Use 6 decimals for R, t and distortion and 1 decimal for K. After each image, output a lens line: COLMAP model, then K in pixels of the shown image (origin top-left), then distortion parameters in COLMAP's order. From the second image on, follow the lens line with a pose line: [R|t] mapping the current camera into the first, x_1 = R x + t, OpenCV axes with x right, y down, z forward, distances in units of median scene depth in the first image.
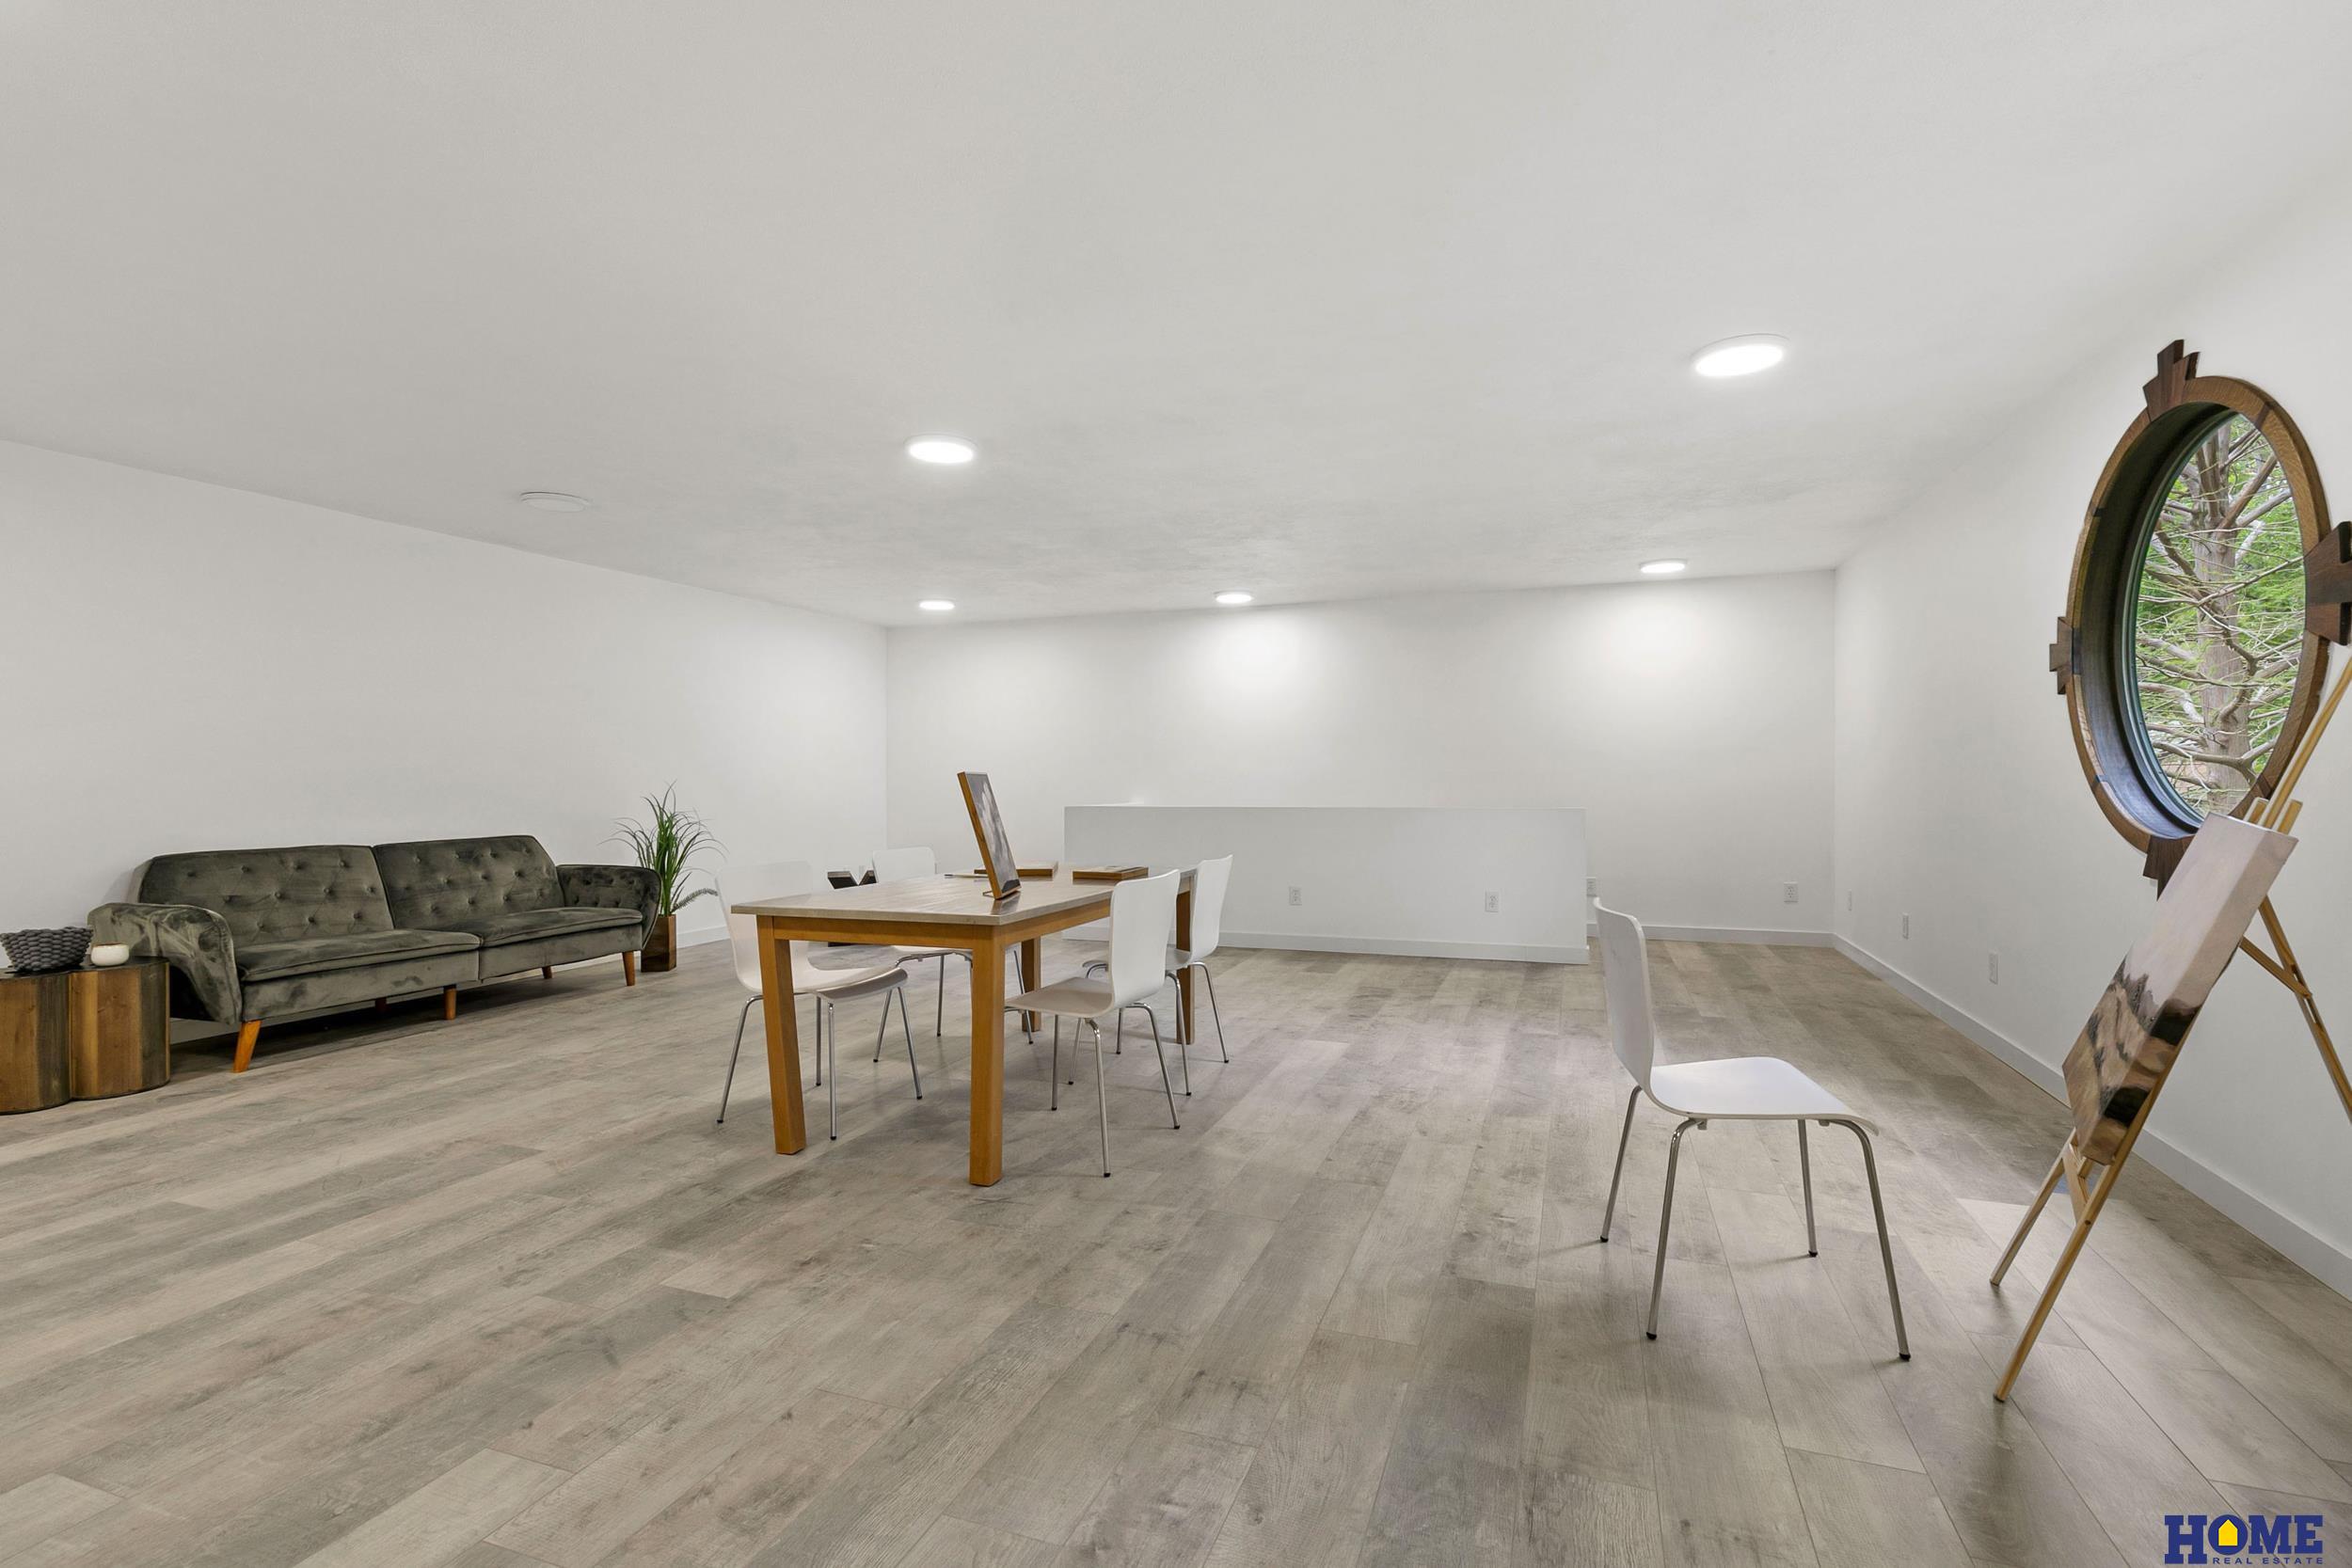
lens RADIAL K [[1061.1, 0, 1192.1], [0, 1061.1, 778.3], [0, 0, 1]] dist [0.000172, -0.000817]
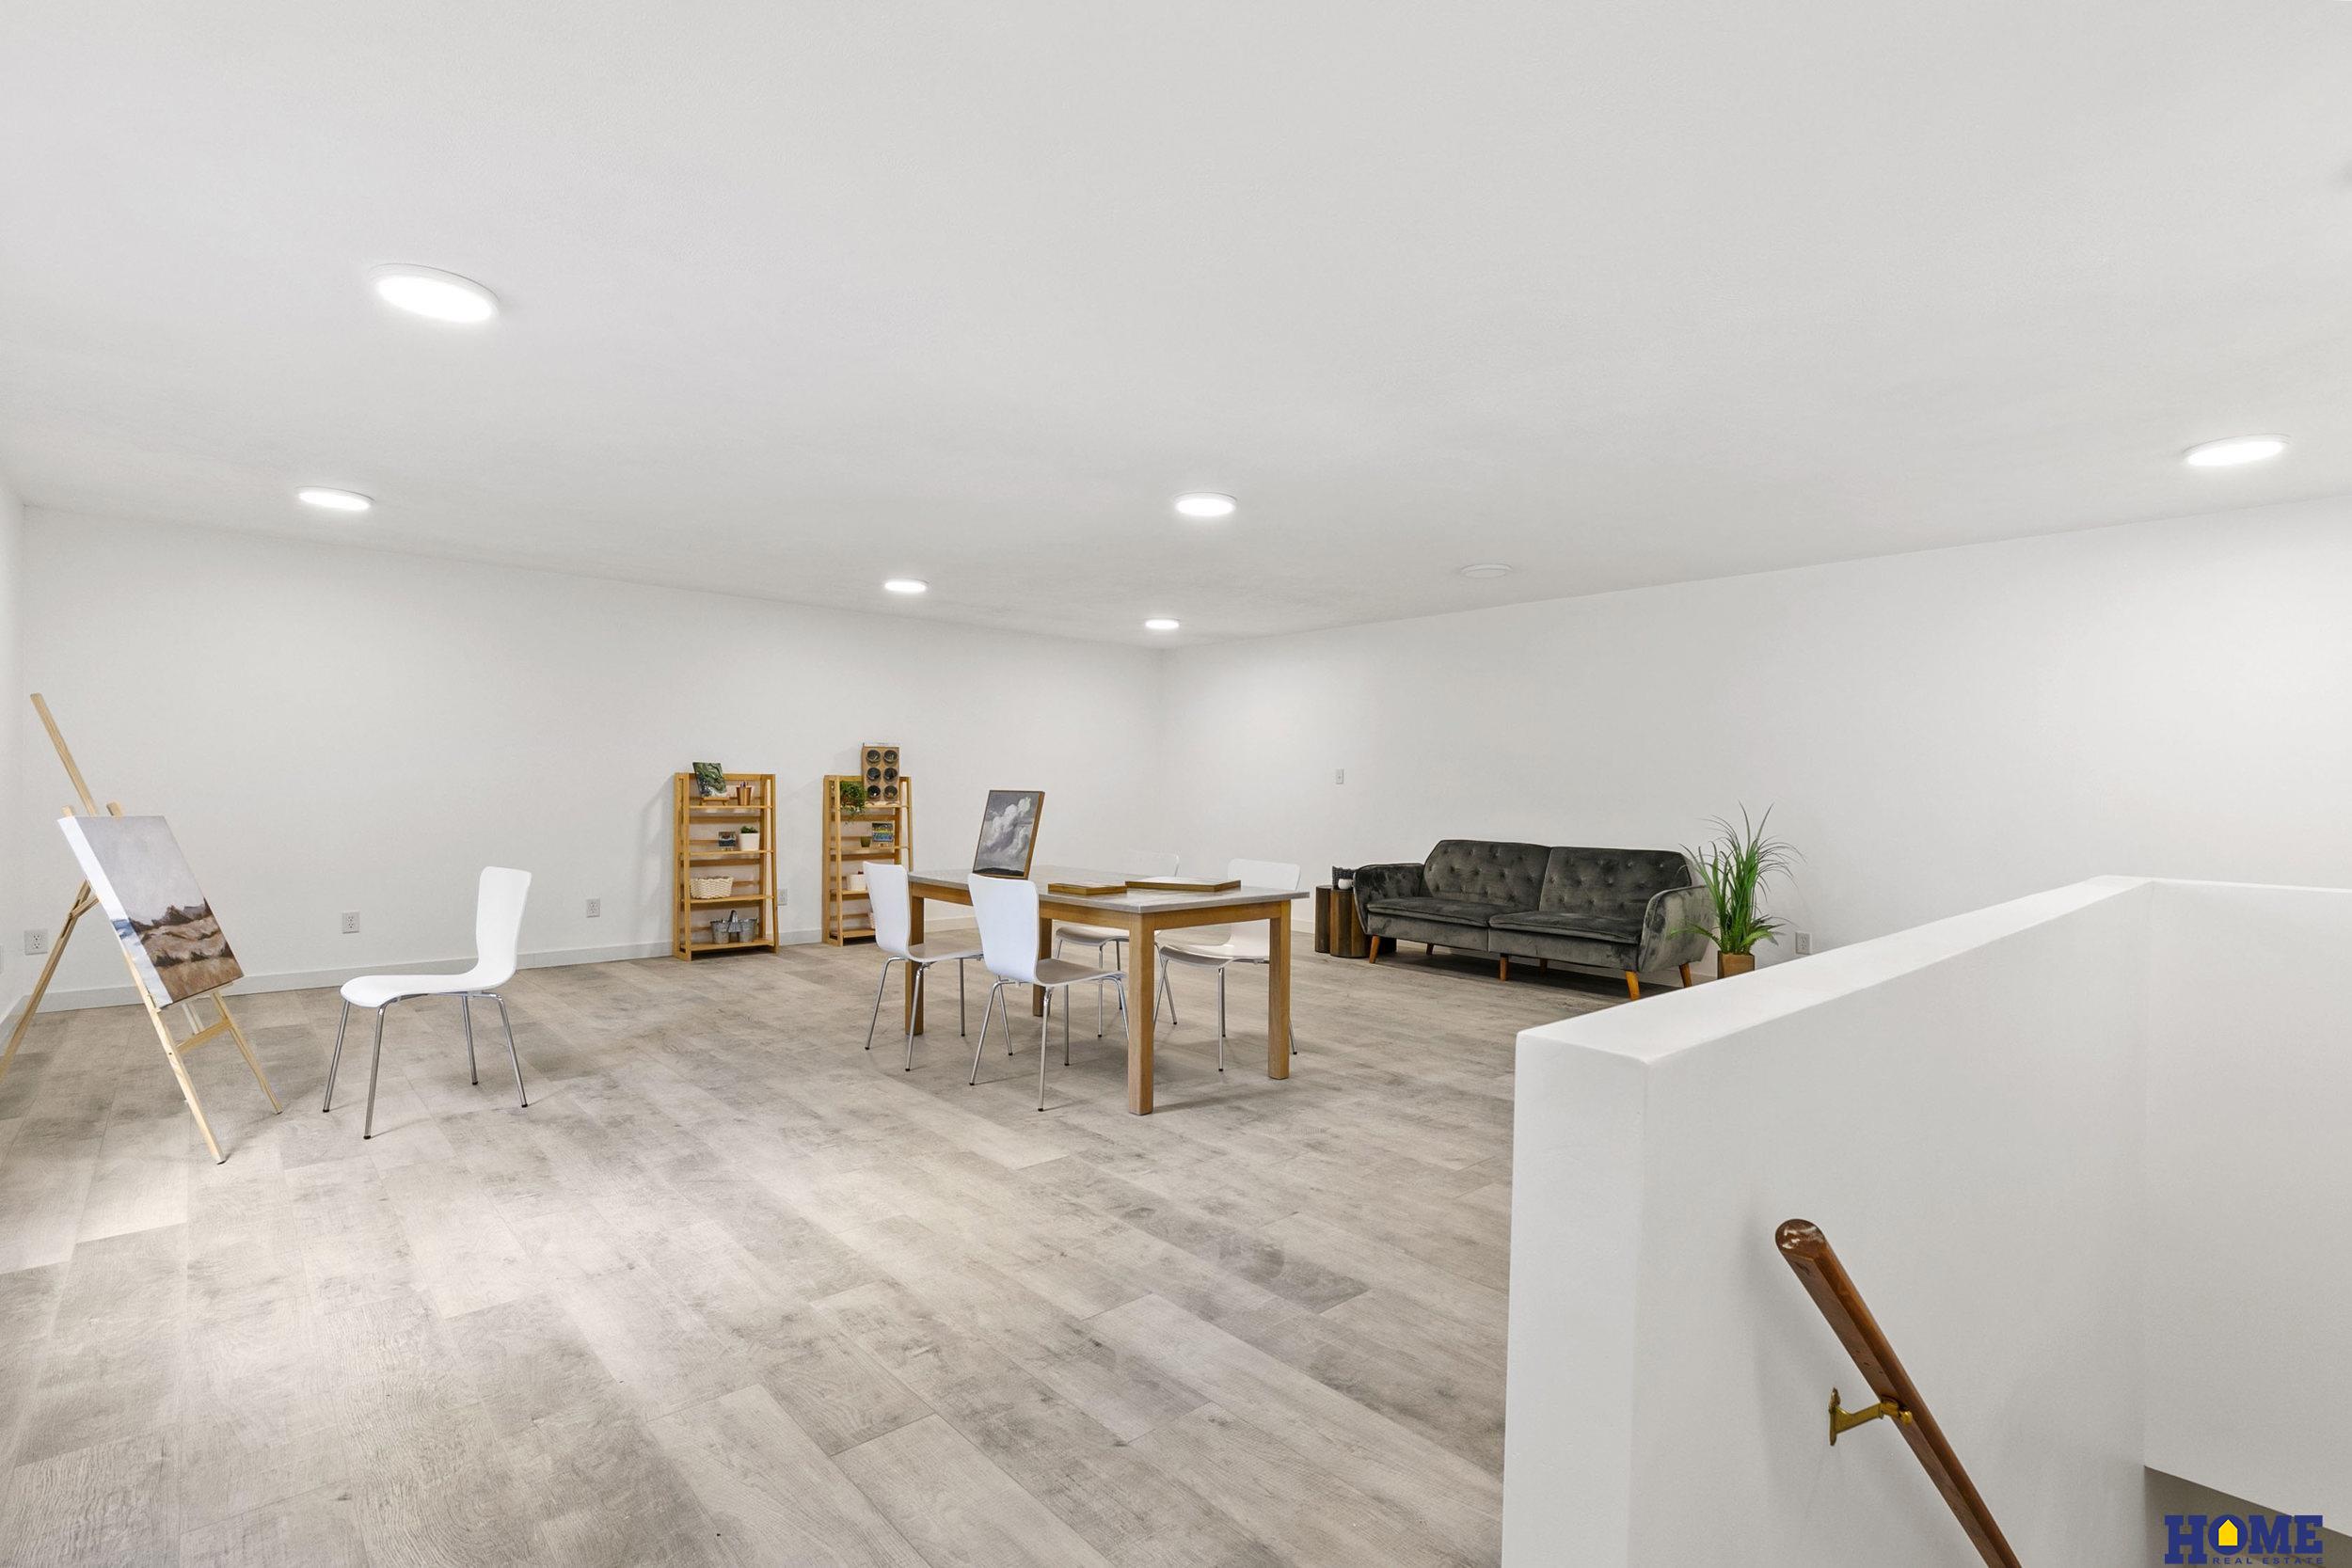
lens RADIAL K [[1061.1, 0, 1192.5], [0, 1061.1, 789.8], [0, 0, 1]] dist [0.000172, -0.000817]
pose [[-0.452274, -0.000152, -0.891879, 1.123089], [-0.009043, 0.999949, 0.004416, -0.019784], [0.891833, 0.010062, -0.452252, 2.176969]]
